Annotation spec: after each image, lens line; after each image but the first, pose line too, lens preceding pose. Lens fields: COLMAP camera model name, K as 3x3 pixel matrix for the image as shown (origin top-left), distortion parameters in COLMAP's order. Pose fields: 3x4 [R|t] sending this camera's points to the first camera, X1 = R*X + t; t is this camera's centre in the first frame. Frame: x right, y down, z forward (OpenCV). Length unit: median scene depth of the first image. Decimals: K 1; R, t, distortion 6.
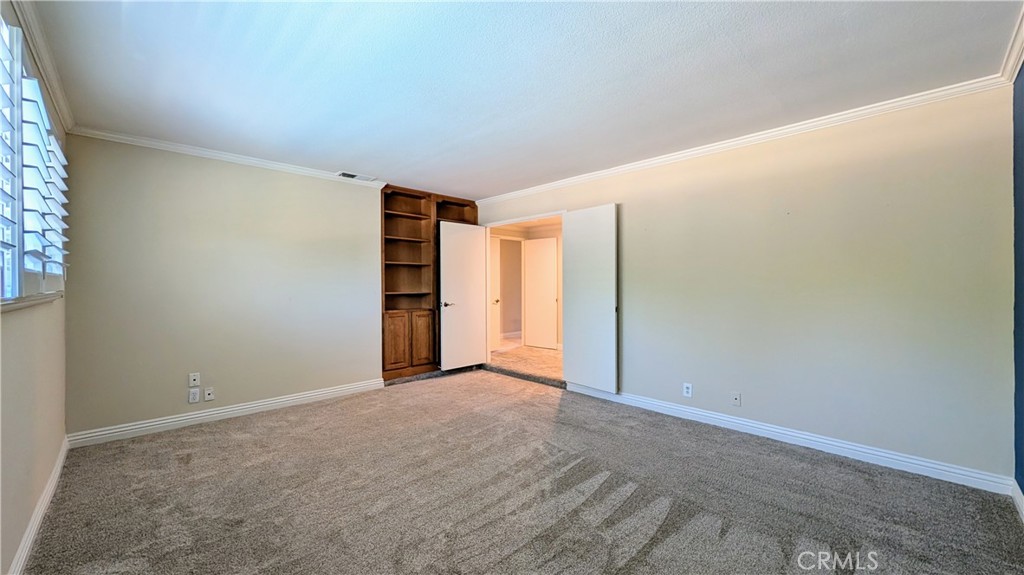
lens RADIAL K [[394.0, 0, 514.2], [0, 394.0, 287.0], [0, 0, 1]] dist [-0.000876, 0.000018]
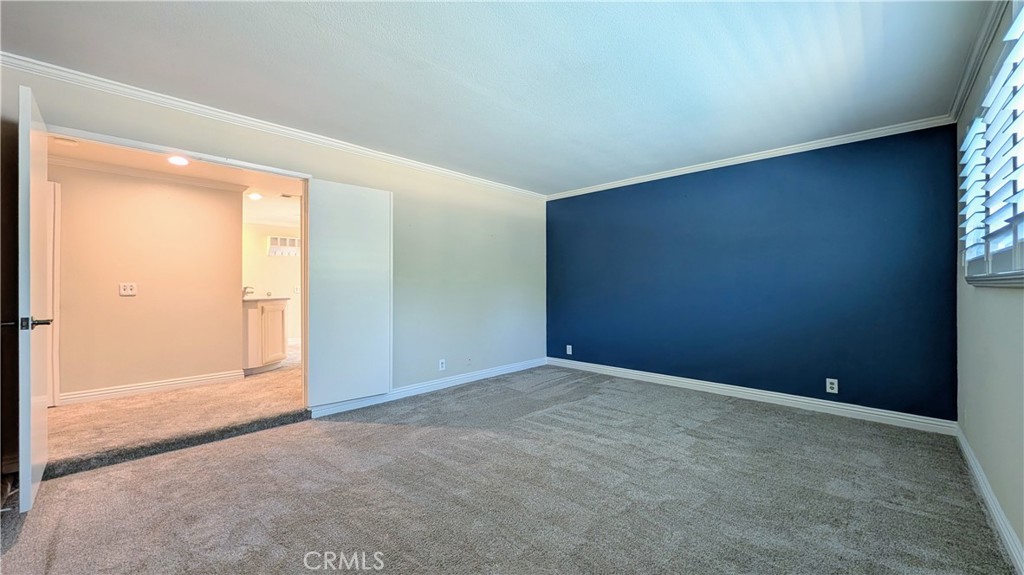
lens RADIAL K [[394.0, 0, 514.1], [0, 394.0, 285.0], [0, 0, 1]] dist [-0.000876, 0.000018]
pose [[-0.026605, 0.005403, 0.999631, -0.734660], [0.012319, 0.999911, -0.005076, 0.024315], [-0.999570, 0.012180, -0.026669, 0.767342]]
